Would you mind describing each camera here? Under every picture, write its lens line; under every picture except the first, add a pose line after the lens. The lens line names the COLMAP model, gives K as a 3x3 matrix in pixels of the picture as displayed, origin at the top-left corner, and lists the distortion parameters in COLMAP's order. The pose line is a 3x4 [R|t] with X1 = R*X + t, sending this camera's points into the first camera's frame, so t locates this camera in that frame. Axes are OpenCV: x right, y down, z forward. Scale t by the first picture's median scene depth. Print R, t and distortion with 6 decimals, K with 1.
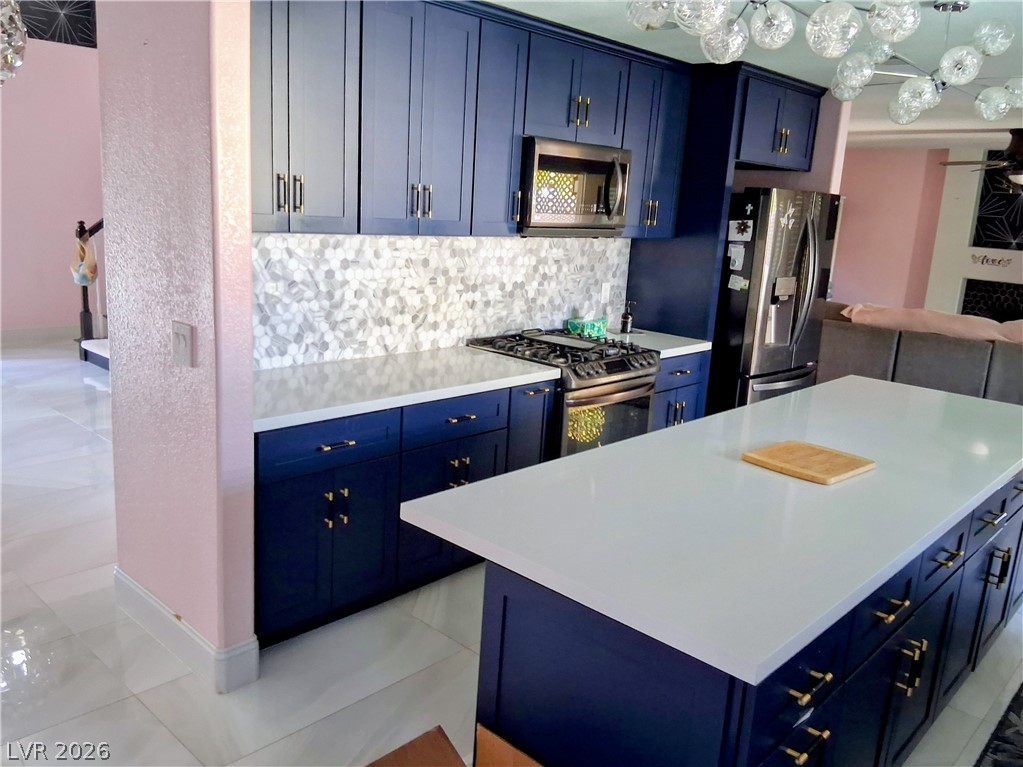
lens RADIAL K [[796.5, 0, 512.6], [0, 796.5, 384.9], [0, 0, 1]] dist [0.075339, 0.001582]
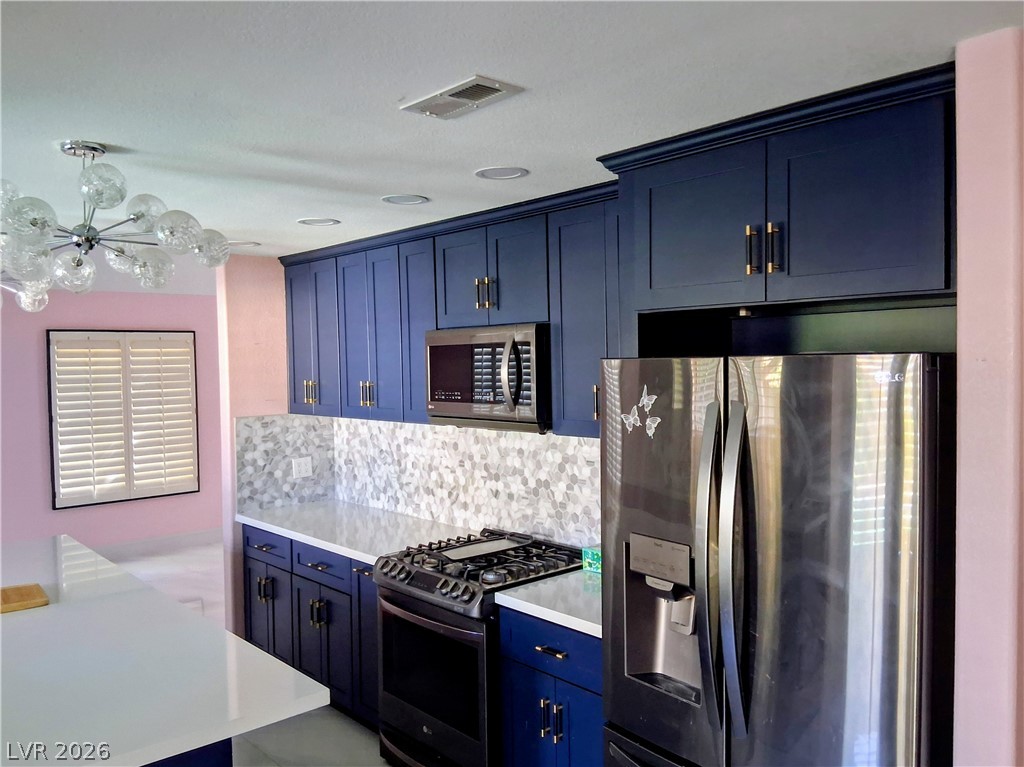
lens RADIAL K [[797.3, 0, 513.4], [0, 797.3, 385.3], [0, 0, 1]] dist [0.075339, 0.001582]
pose [[-0.070879, -0.022368, -0.997234, 0.984999], [-0.208909, 0.977909, -0.007086, -0.242426], [0.975363, 0.207829, -0.073987, 1.131132]]
